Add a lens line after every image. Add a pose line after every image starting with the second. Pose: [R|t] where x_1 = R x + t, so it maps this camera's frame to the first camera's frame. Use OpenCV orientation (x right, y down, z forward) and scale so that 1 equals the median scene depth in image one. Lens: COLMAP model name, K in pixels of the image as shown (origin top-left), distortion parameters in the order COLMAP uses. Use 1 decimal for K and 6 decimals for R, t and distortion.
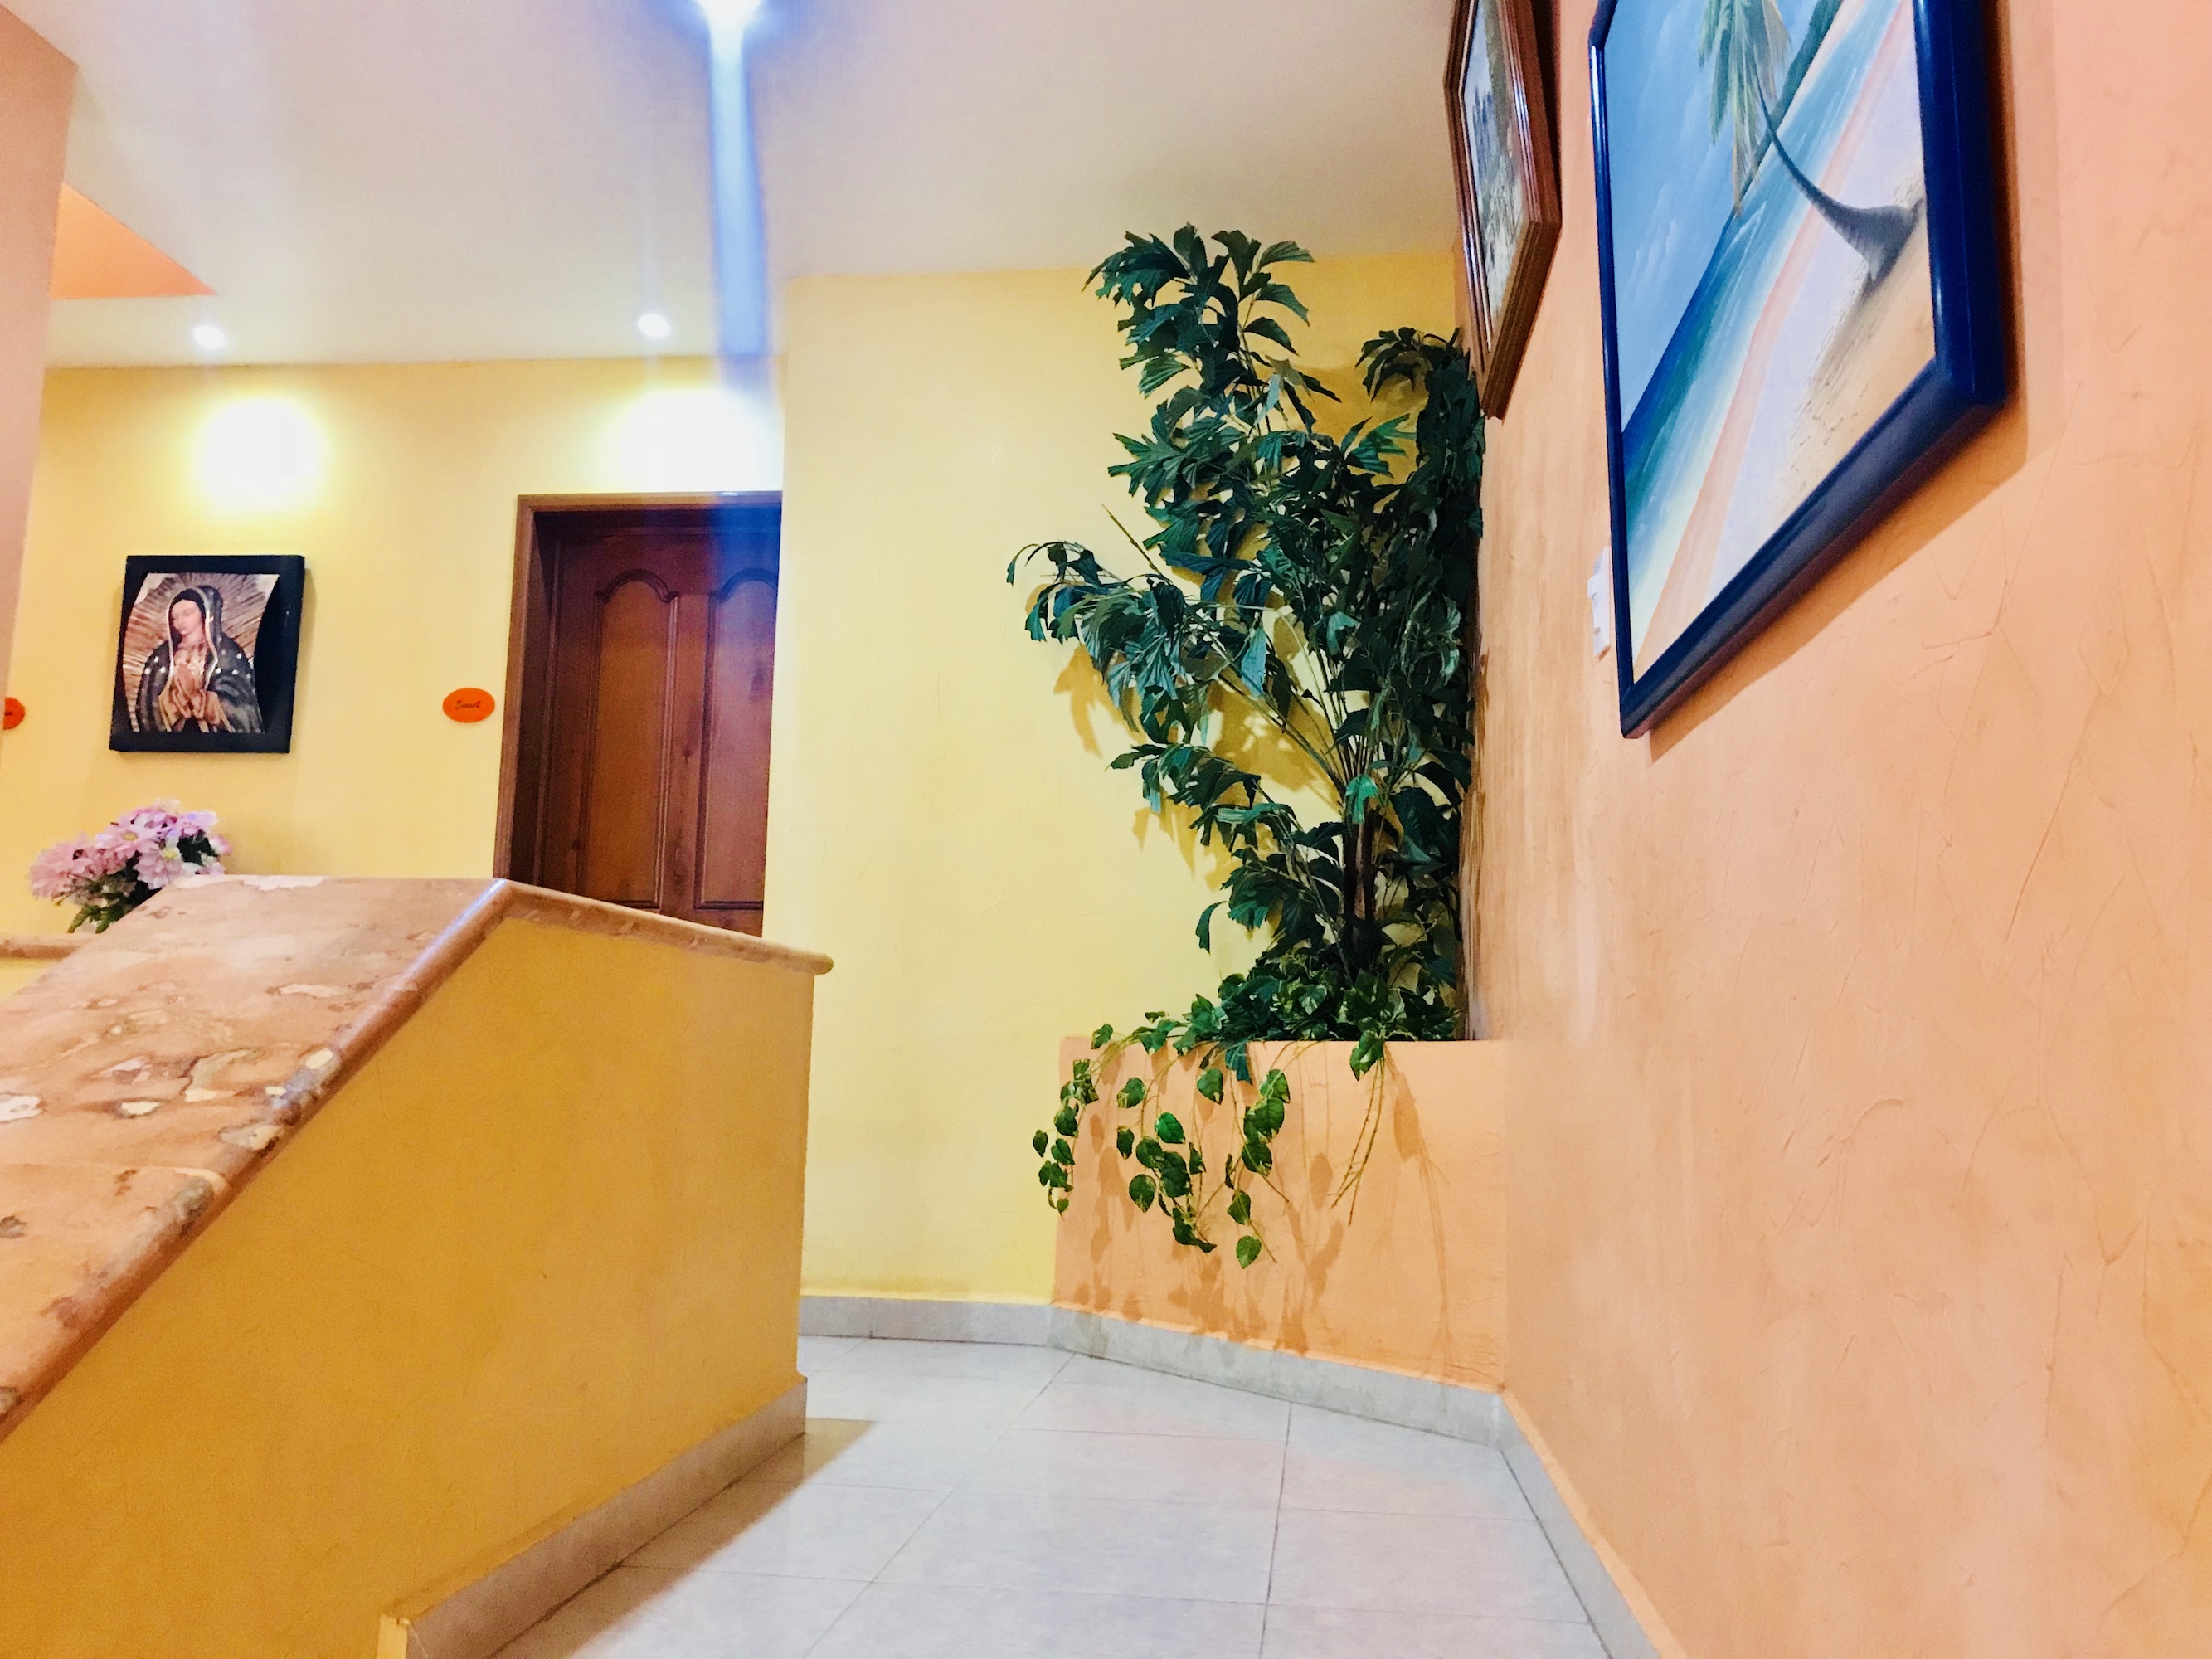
lens RADIAL K [[1806.2, 0, 1105.3], [0, 1806.2, 817.5], [0, 0, 1]] dist [0.014006, -0.019767]
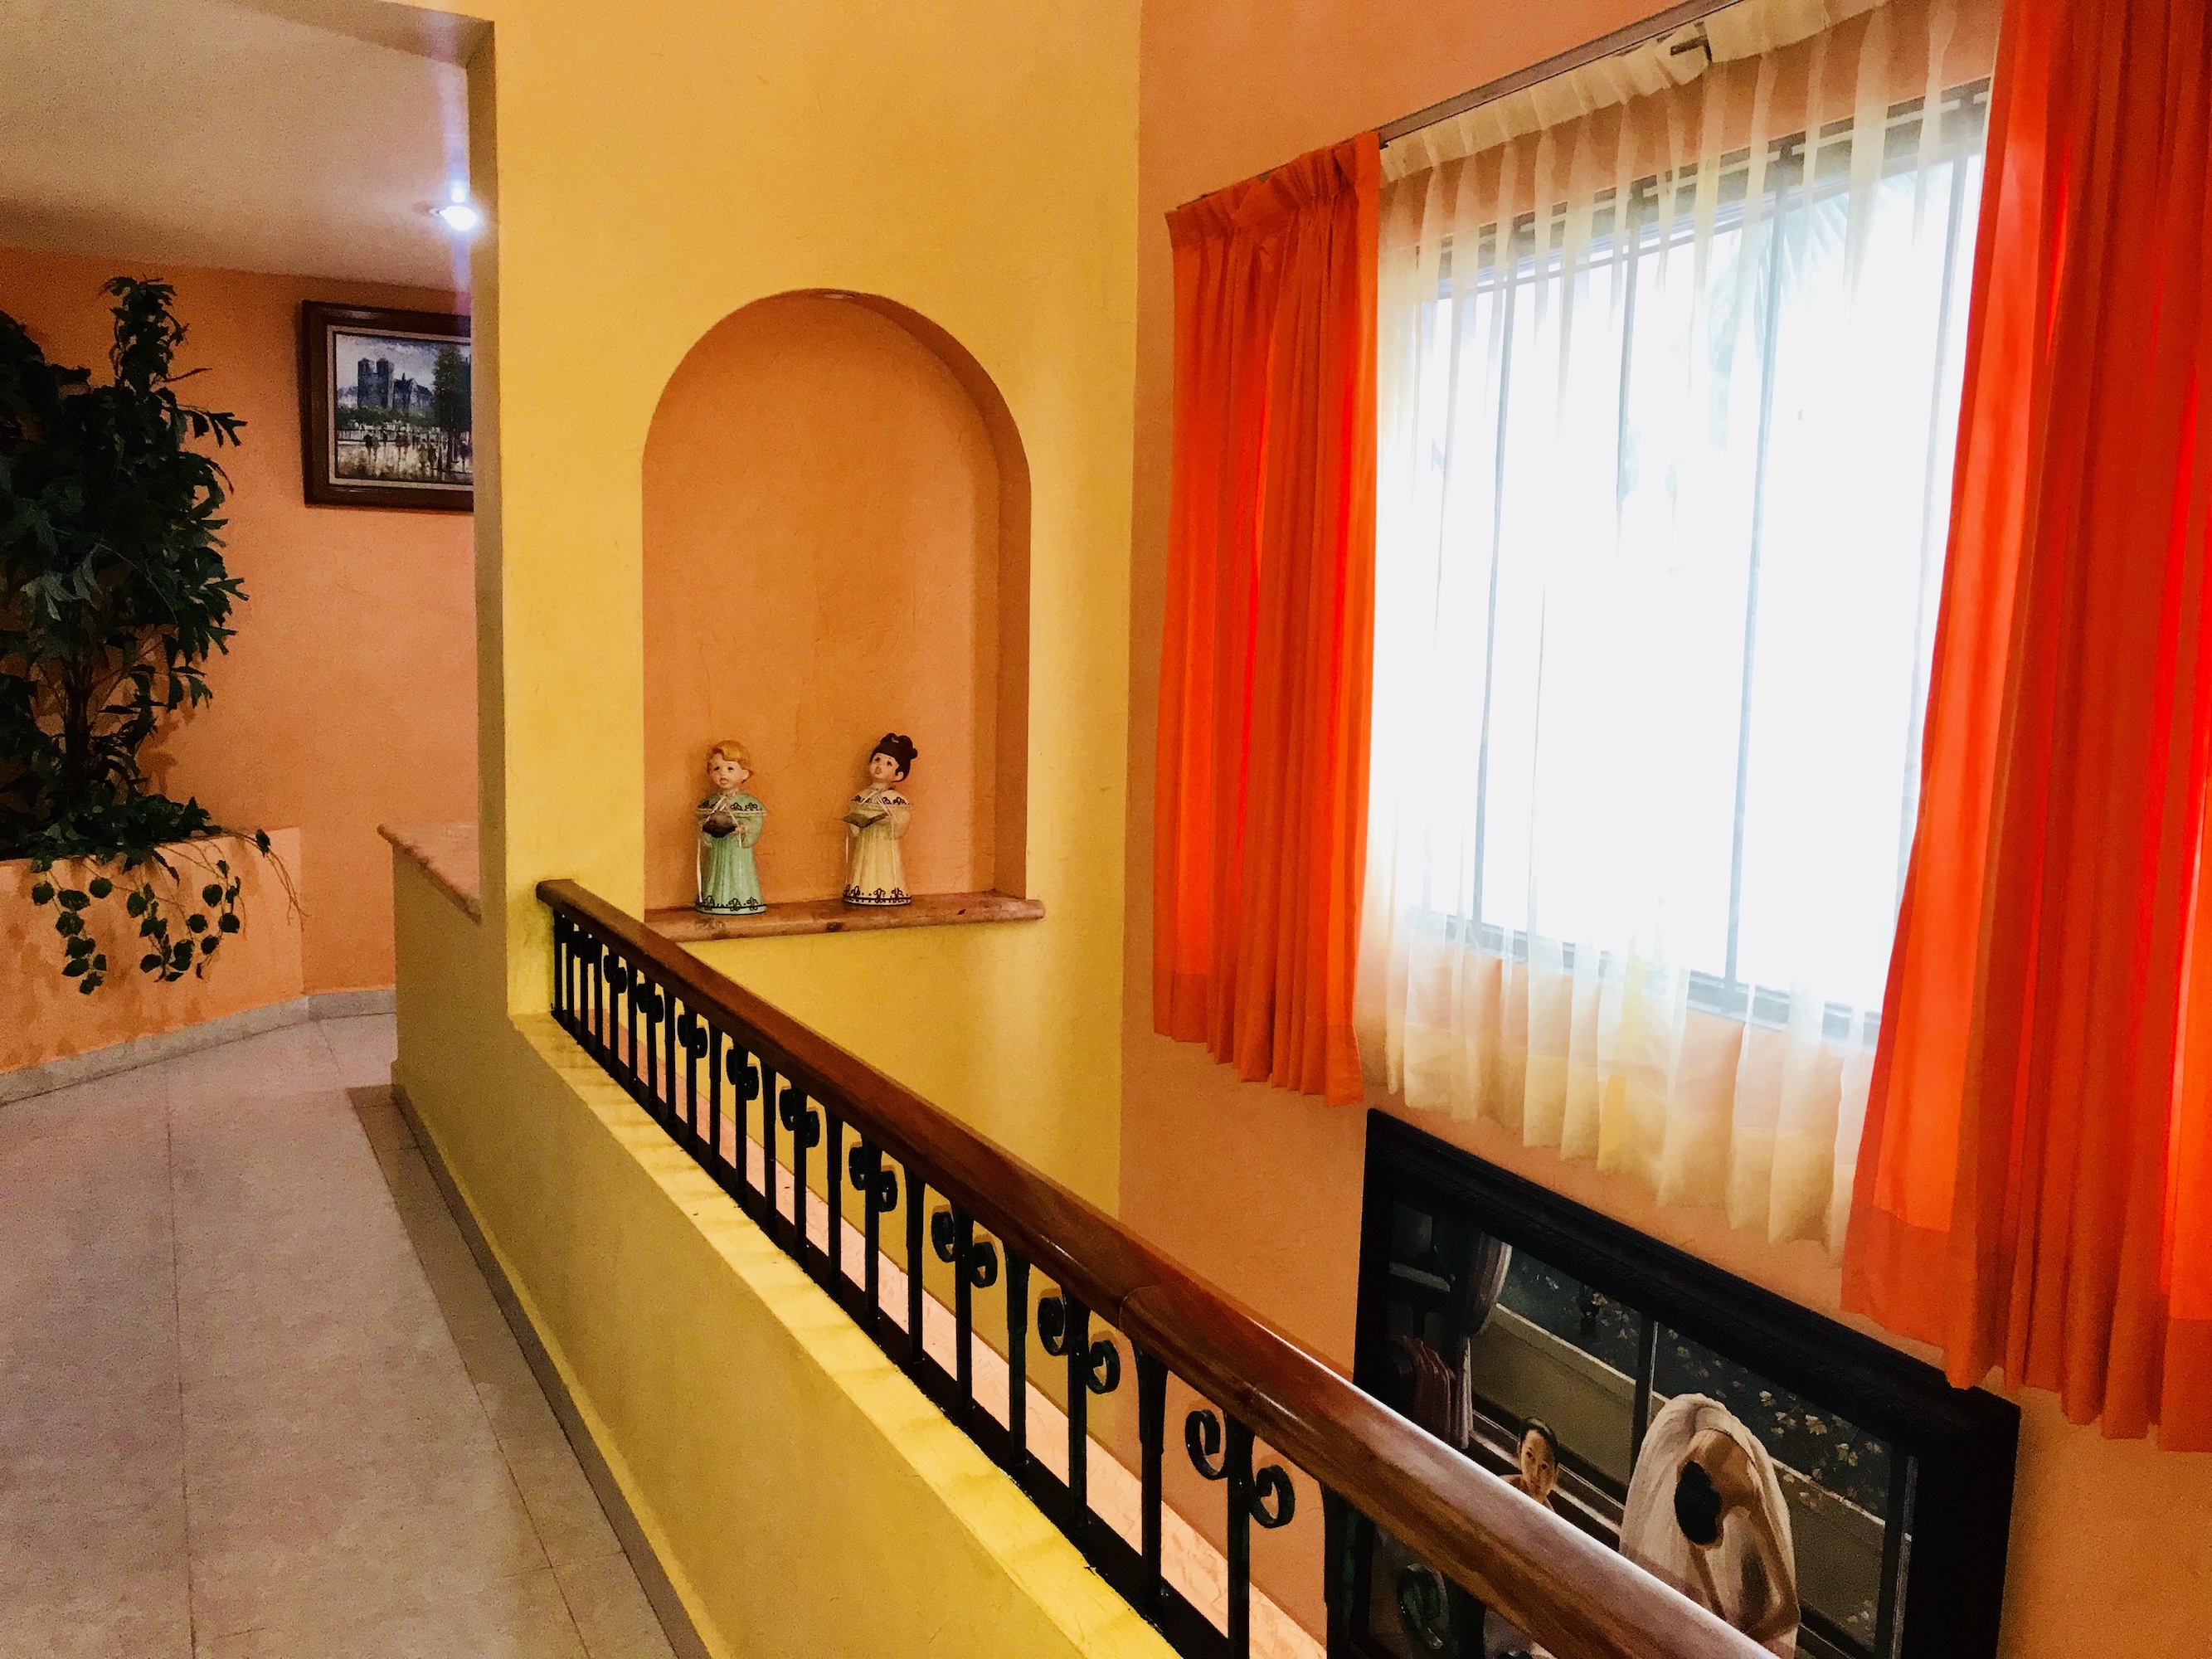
lens RADIAL K [[1806.2, 0, 1106.0], [0, 1806.2, 832.6], [0, 0, 1]] dist [0.014006, -0.019767]
pose [[-0.562873, -0.125402, 0.816975, -1.206205], [-0.146540, 0.987906, 0.050678, -0.062336], [-0.813450, -0.091194, -0.574441, 0.904379]]
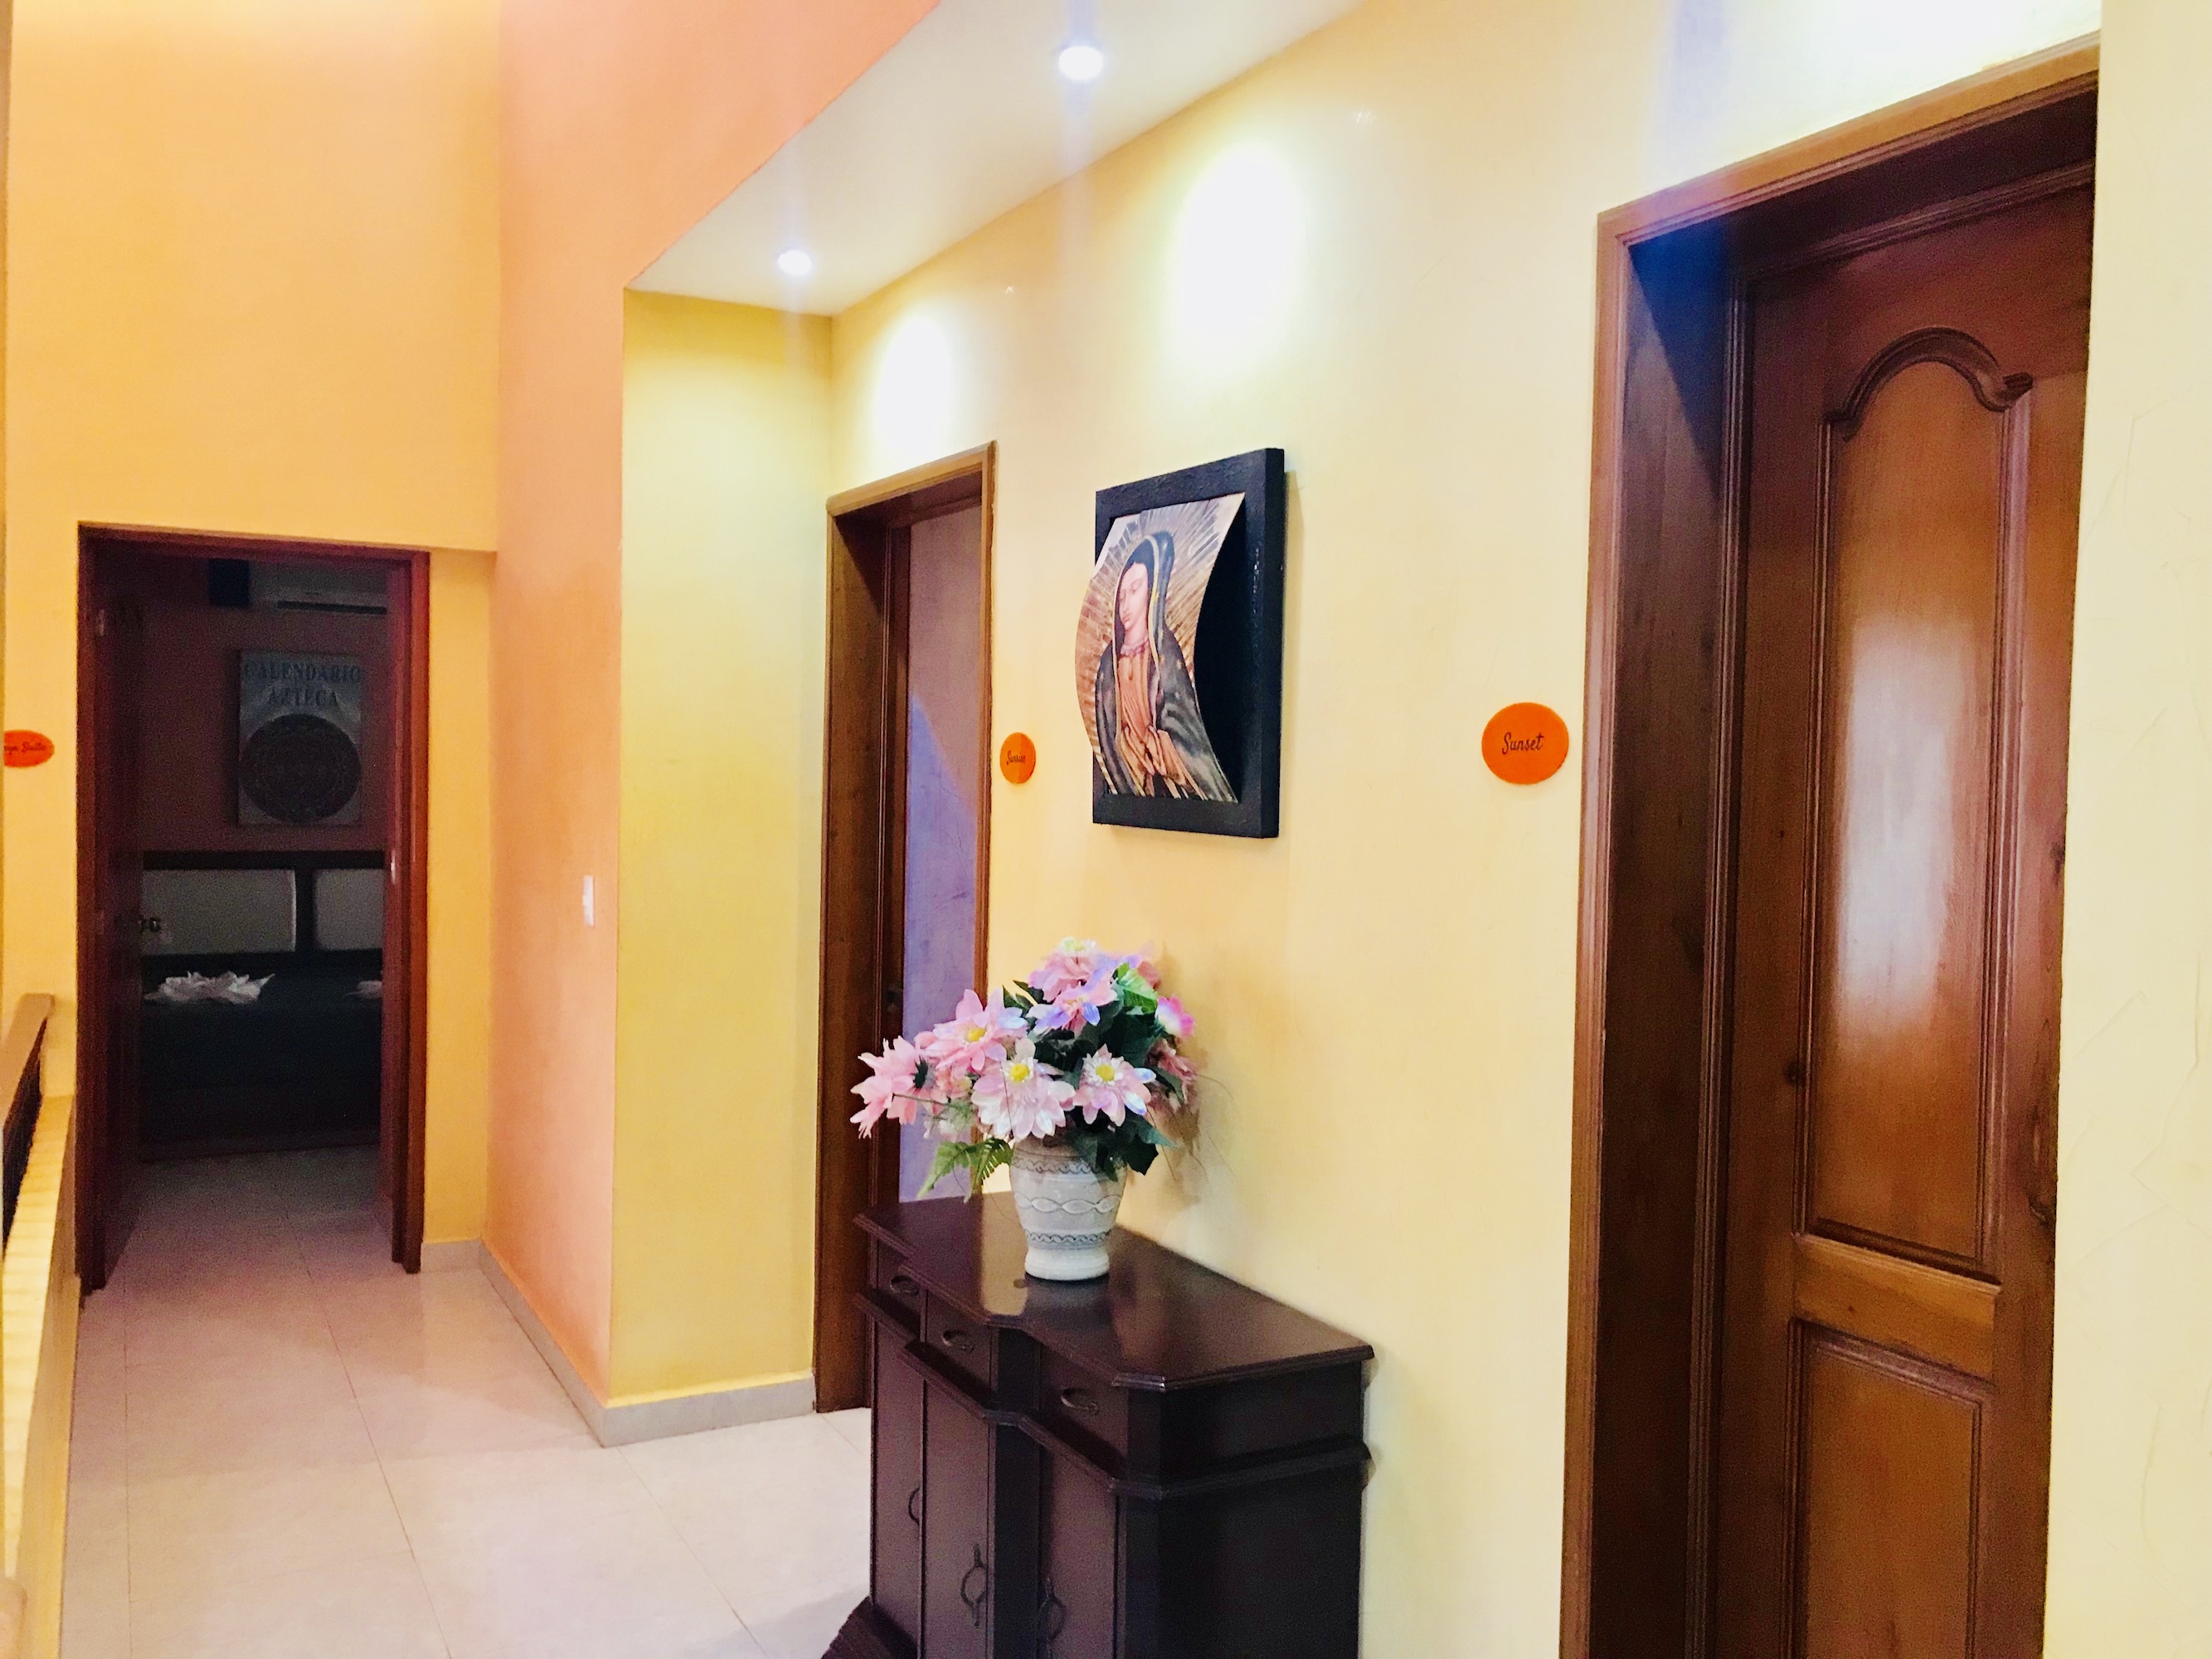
lens RADIAL K [[1806.2, 0, 1103.5], [0, 1806.2, 813.9], [0, 0, 1]] dist [0.014006, -0.019767]
pose [[0.575093, 0.005929, -0.818067, -0.055862], [0.099335, 0.992069, 0.077022, -0.087808], [0.812035, -0.125557, 0.569943, 0.667125]]
